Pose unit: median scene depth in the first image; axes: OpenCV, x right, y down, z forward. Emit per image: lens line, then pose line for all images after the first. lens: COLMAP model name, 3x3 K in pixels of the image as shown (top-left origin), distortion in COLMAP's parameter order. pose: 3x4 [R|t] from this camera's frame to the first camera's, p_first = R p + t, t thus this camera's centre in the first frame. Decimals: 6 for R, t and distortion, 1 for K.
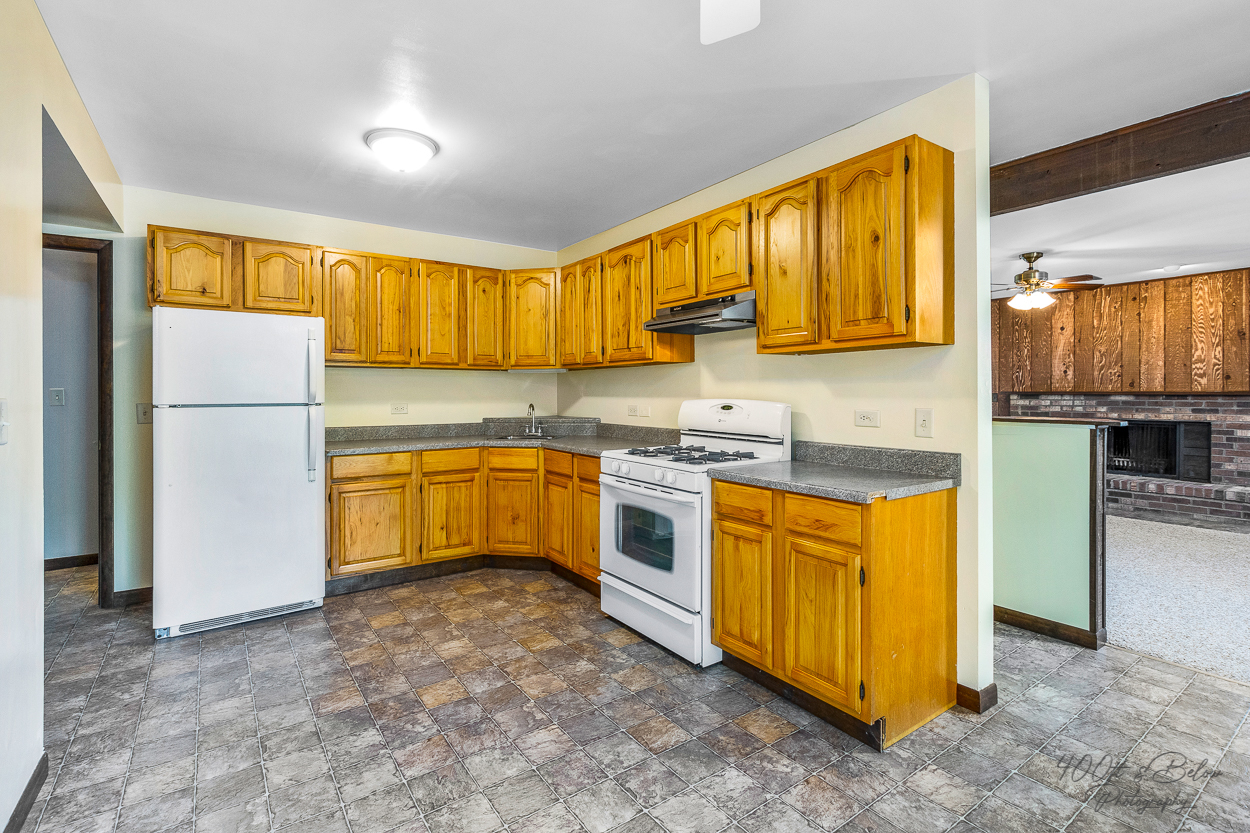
lens RADIAL K [[580.3, 0, 619.3], [0, 580.3, 403.0], [0, 0, 1]] dist [0.019675, -0.008548]
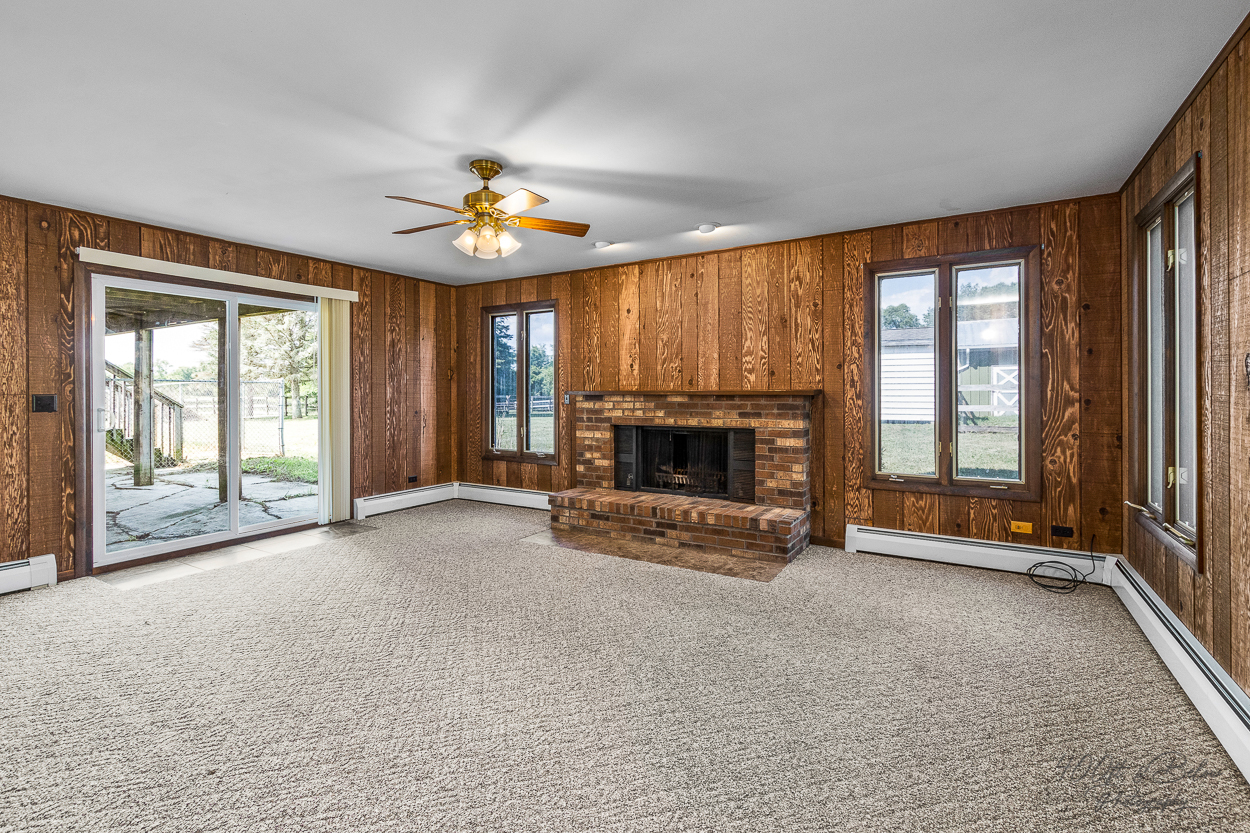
lens RADIAL K [[580.3, 0, 632.8], [0, 580.3, 406.1], [0, 0, 1]] dist [0.019675, -0.008548]
pose [[0.906780, -0.014490, 0.421356, 0.486841], [0.010675, 0.999878, 0.011411, -0.008824], [-0.421470, -0.005849, 0.906824, 0.324888]]
